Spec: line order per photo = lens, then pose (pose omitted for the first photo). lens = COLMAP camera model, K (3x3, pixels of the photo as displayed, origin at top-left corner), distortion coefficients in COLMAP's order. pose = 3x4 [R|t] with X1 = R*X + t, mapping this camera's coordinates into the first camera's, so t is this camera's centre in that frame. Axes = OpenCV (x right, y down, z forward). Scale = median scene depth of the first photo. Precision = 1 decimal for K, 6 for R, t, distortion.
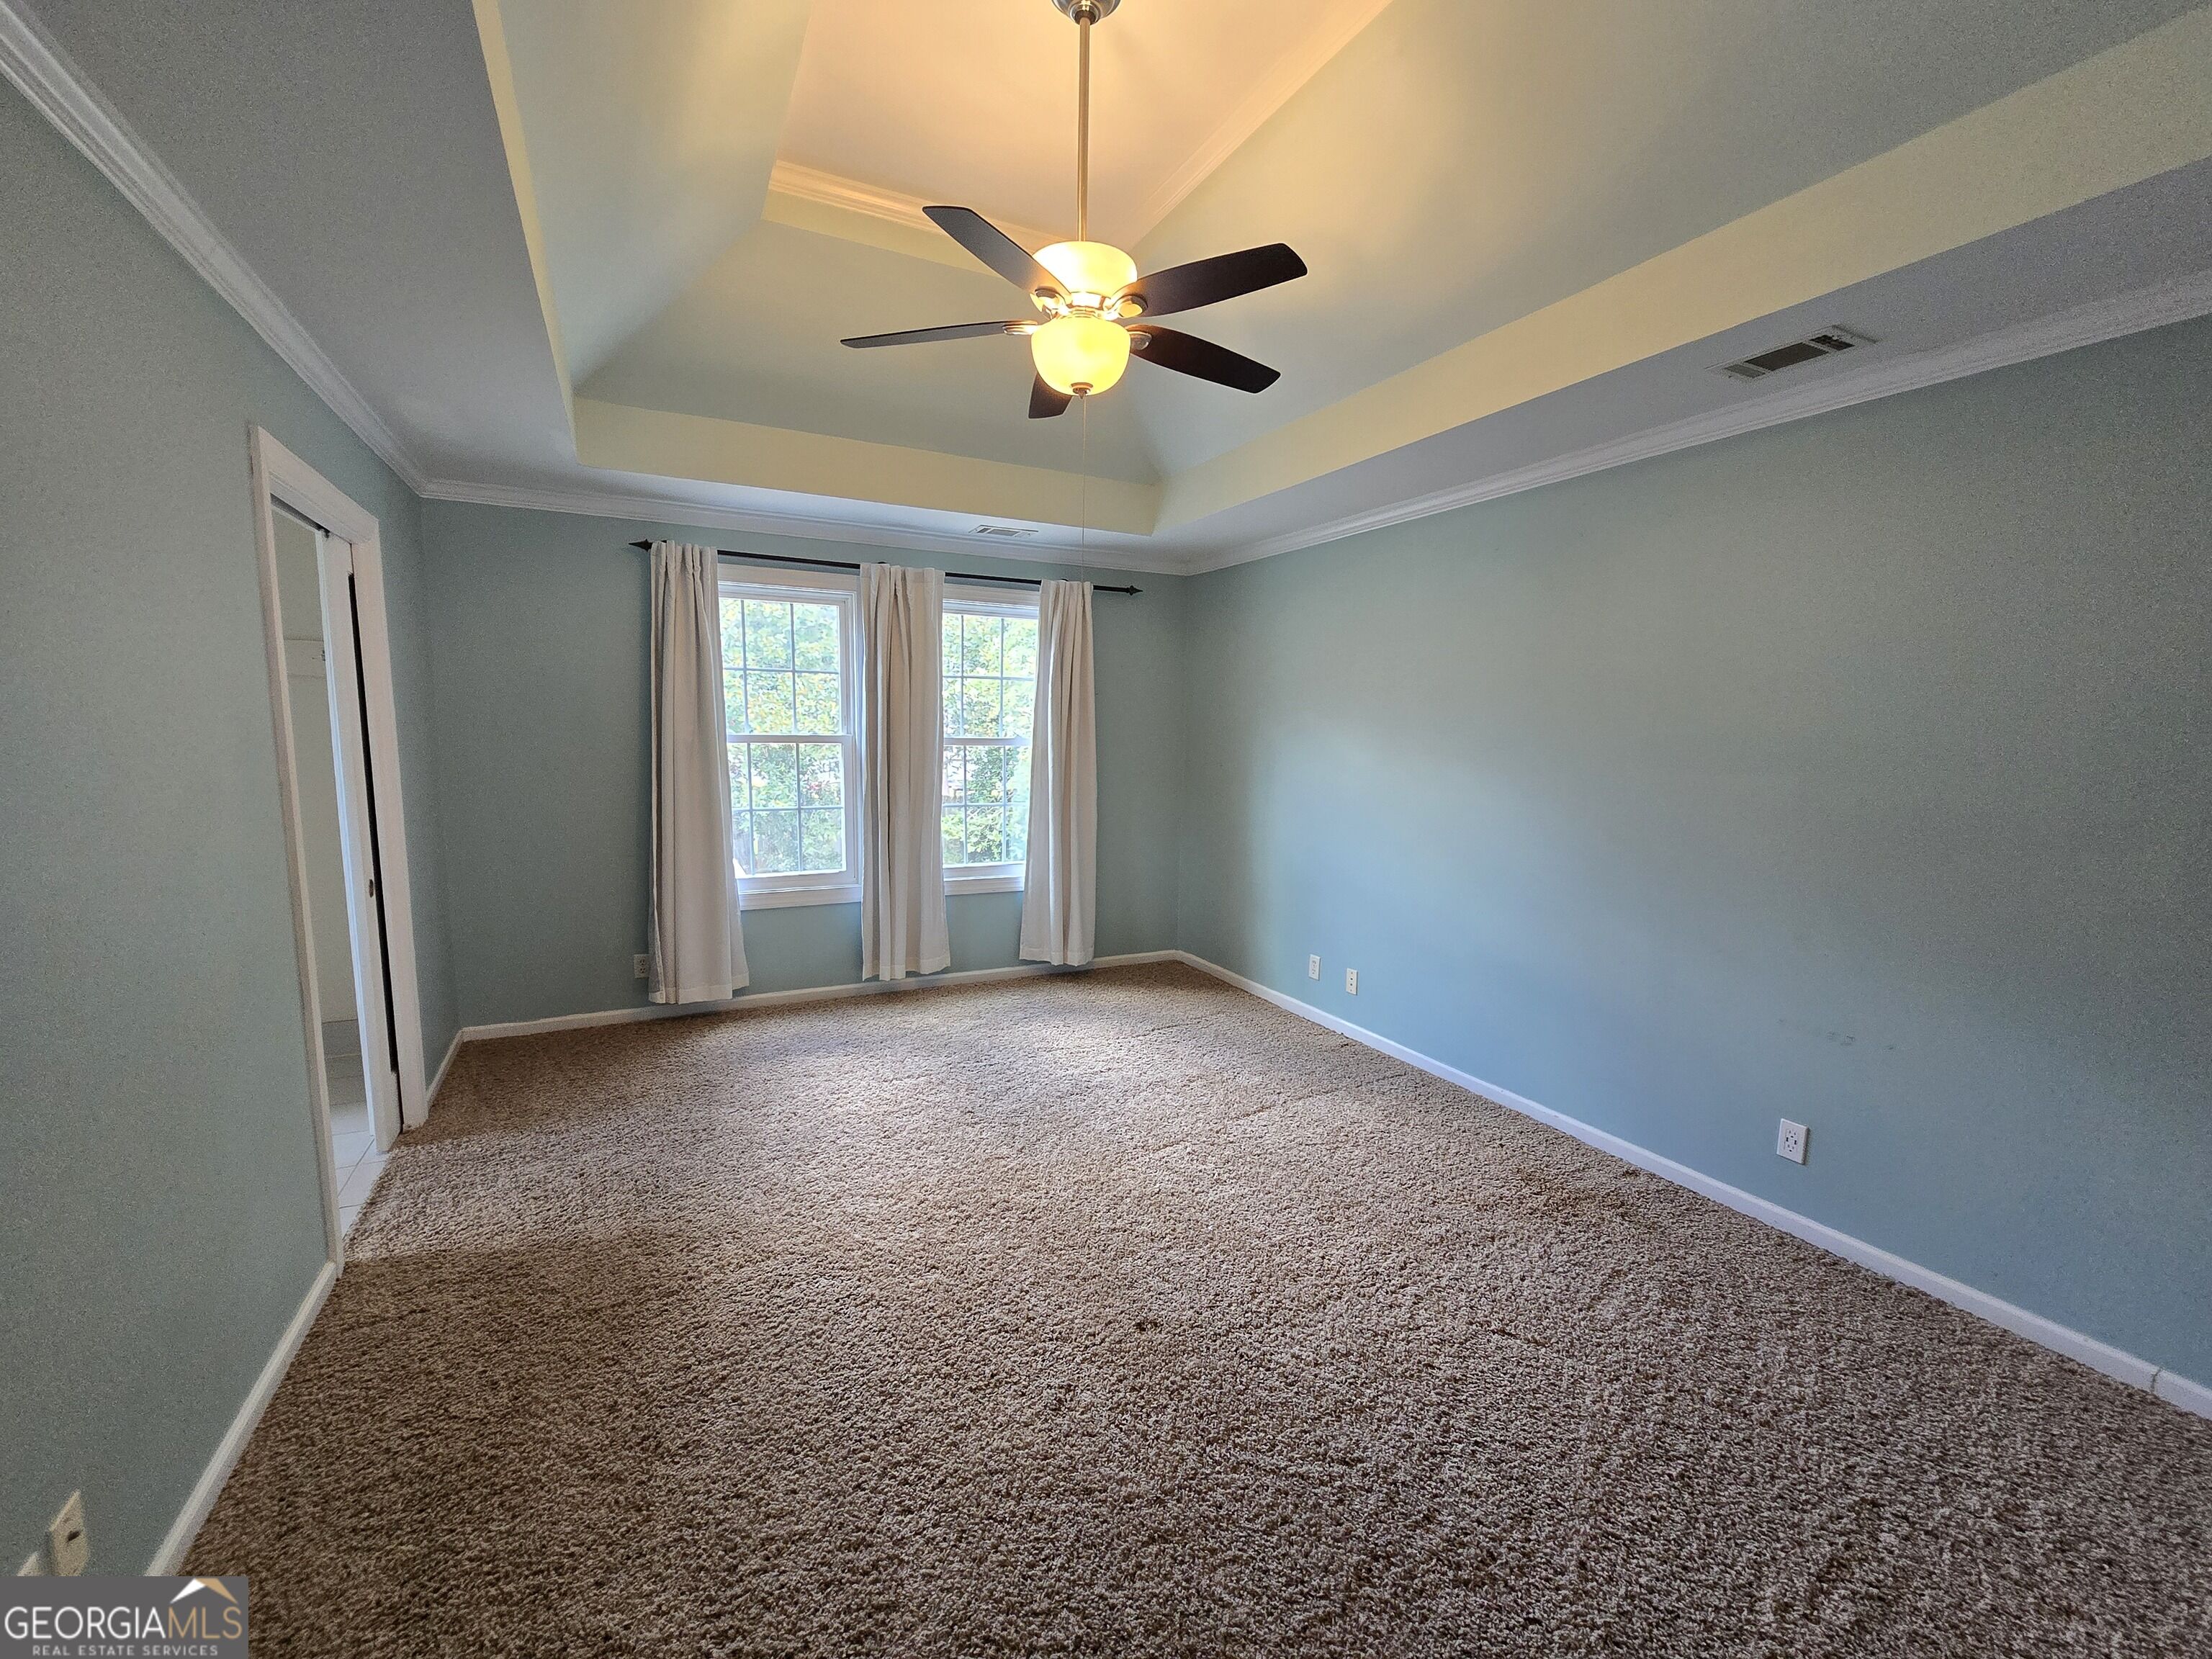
lens RADIAL K [[907.7, 0, 1103.6], [0, 907.7, 841.1], [0, 0, 1]] dist [-0.004292, -0.000150]
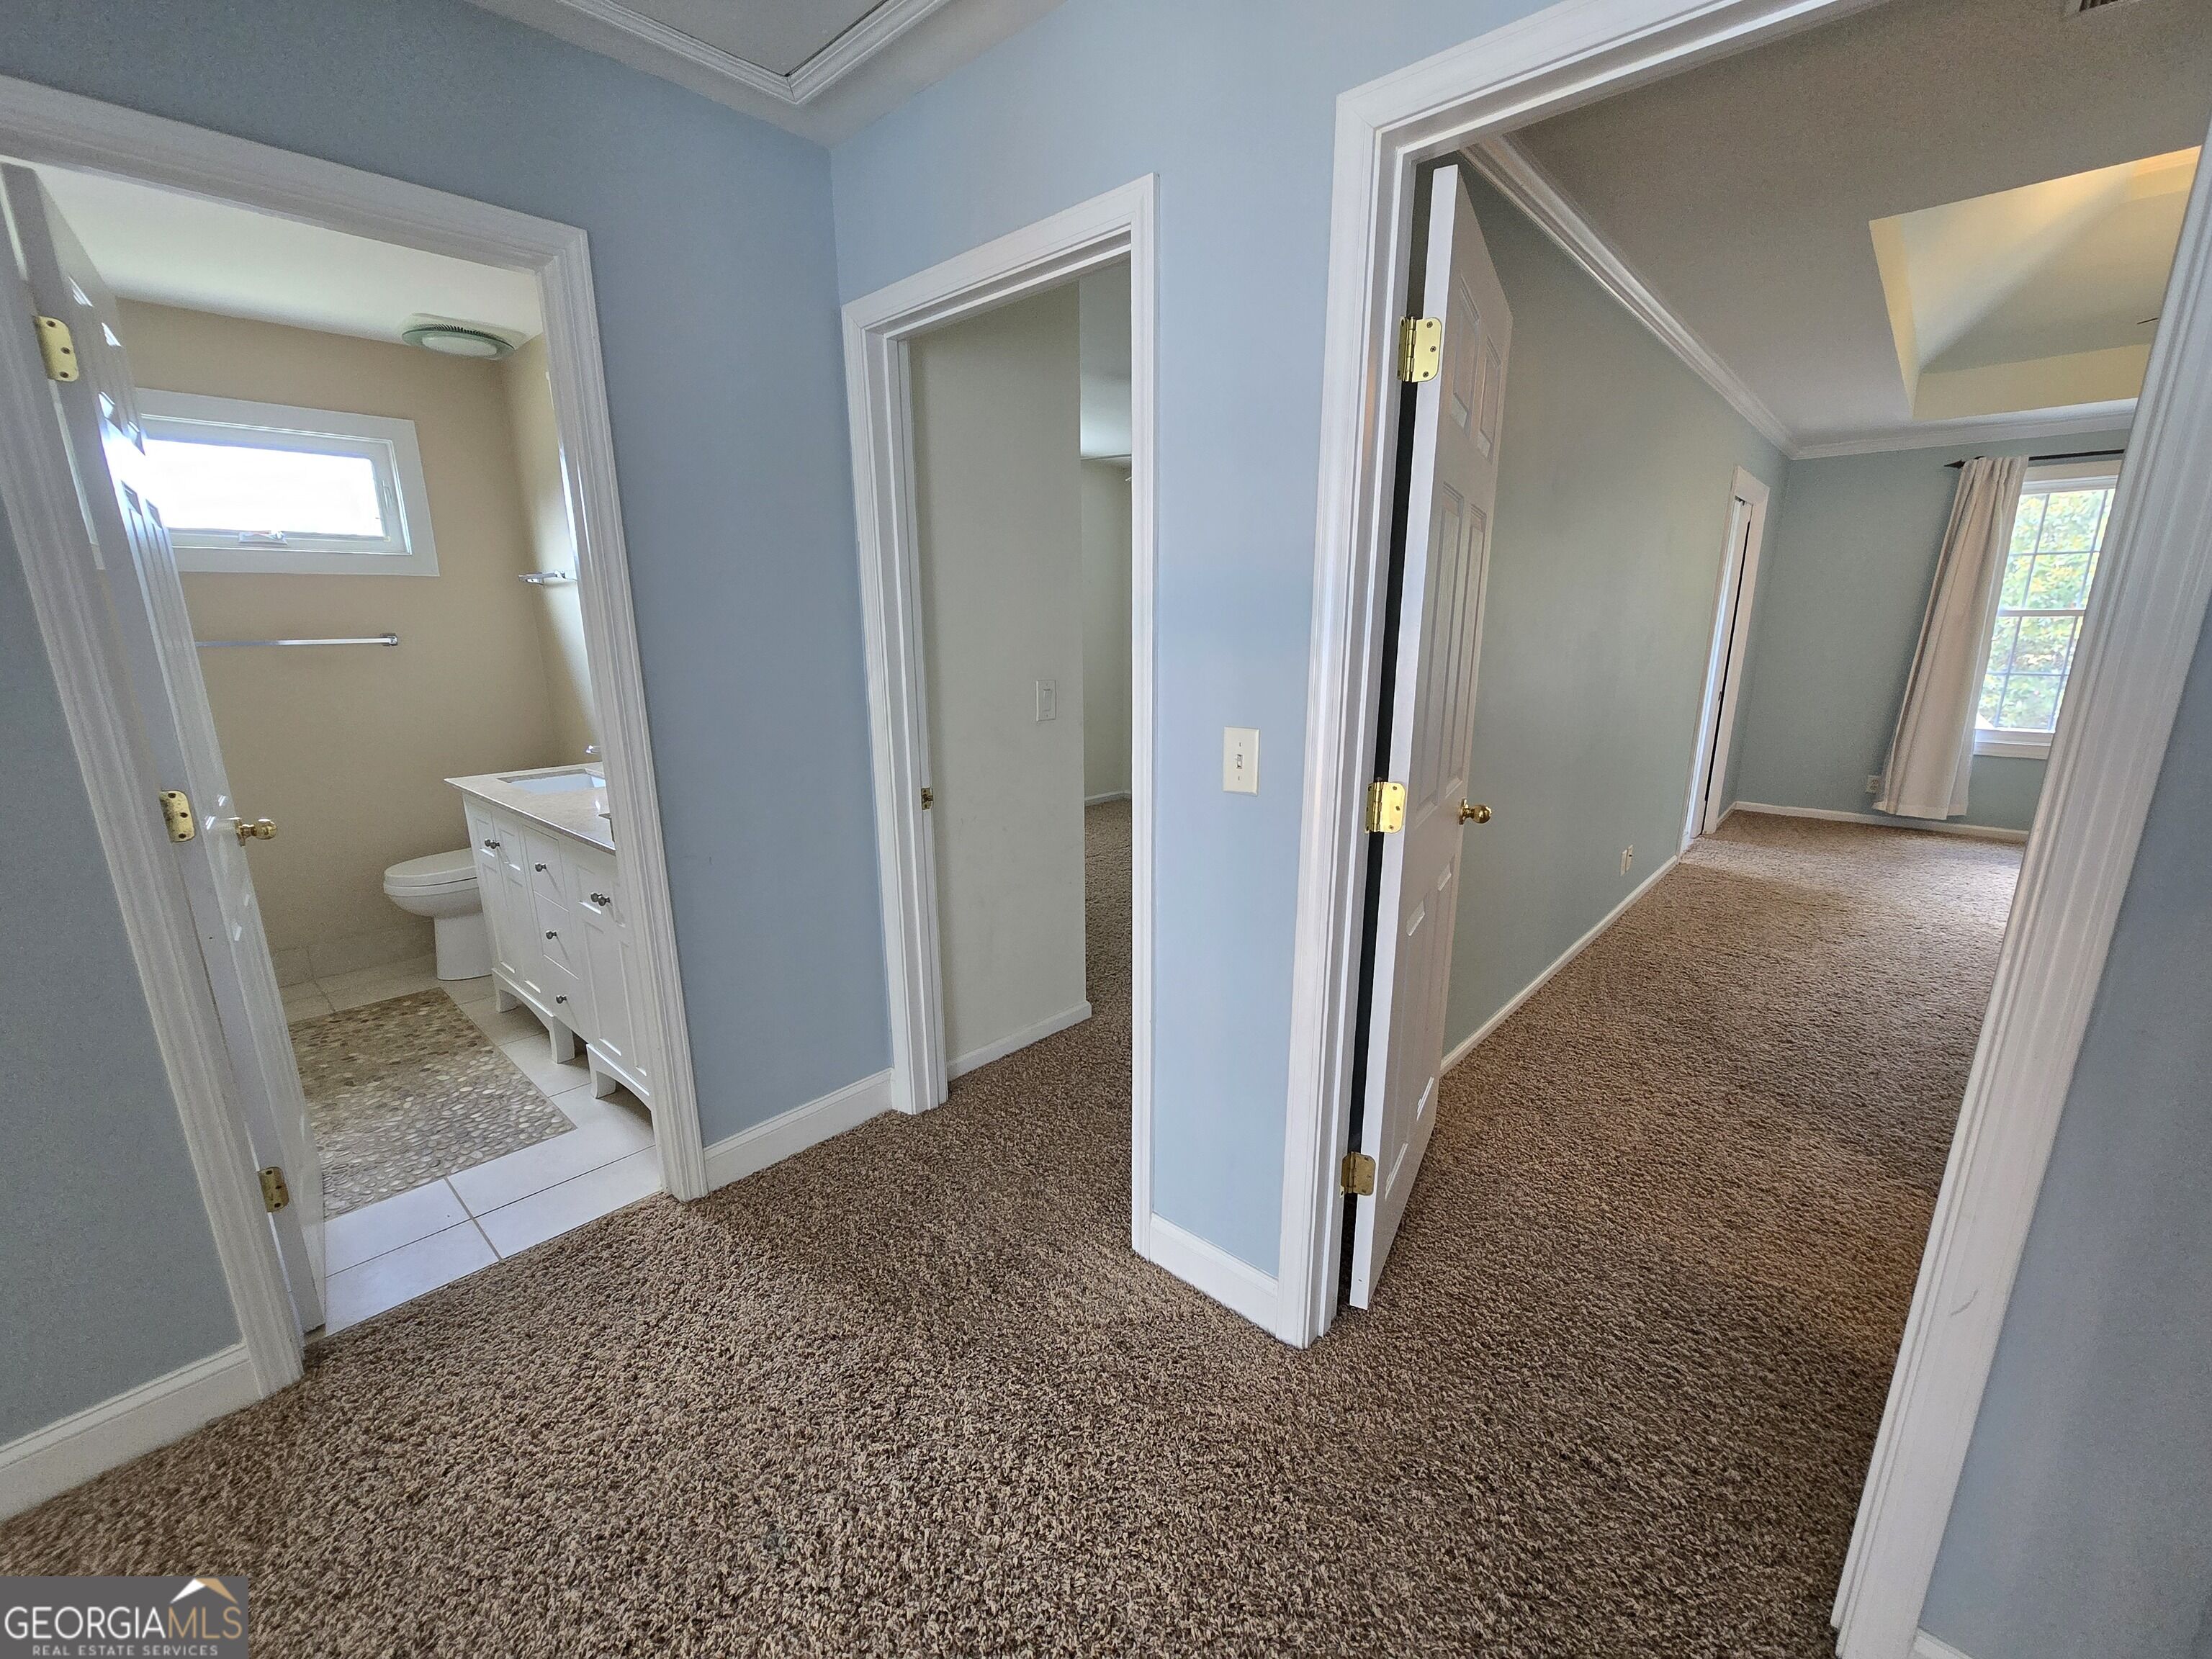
lens RADIAL K [[885.6, 0, 1096.2], [0, 885.6, 847.2], [0, 0, 1]] dist [-0.014417, 0.000023]
pose [[0.335892, 0.218213, -0.916275, 0.358539], [-0.098078, 0.975608, 0.196390, 0.092621], [0.936780, 0.023901, 0.349101, -0.610555]]
